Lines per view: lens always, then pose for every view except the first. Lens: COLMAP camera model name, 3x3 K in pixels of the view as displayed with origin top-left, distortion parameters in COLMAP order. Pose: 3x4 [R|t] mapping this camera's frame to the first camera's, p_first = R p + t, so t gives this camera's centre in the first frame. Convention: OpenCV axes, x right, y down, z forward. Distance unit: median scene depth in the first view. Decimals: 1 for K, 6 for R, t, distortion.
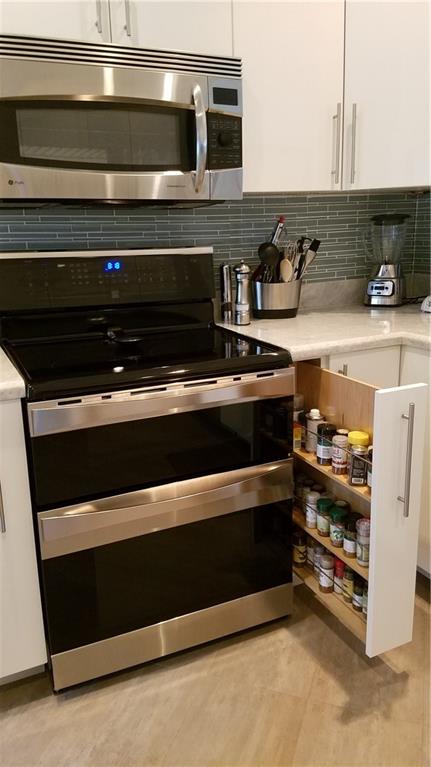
lens RADIAL K [[611.7, 0, 215.3], [0, 611.7, 371.5], [0, 0, 1]] dist [-0.004997, -0.004604]
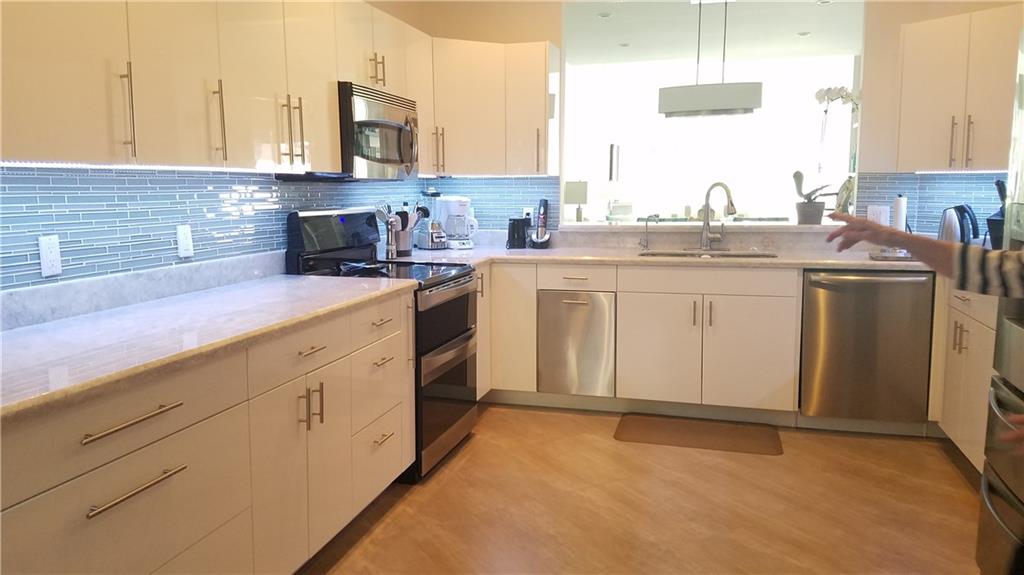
lens RADIAL K [[779.9, 0, 515.0], [0, 779.9, 293.0], [0, 0, 1]] dist [0.211168, -0.350624]
pose [[0.641453, -0.078691, 0.763116, -1.600161], [0.176472, 0.983185, -0.046953, 0.181620], [-0.746589, 0.164786, 0.644554, -0.583441]]
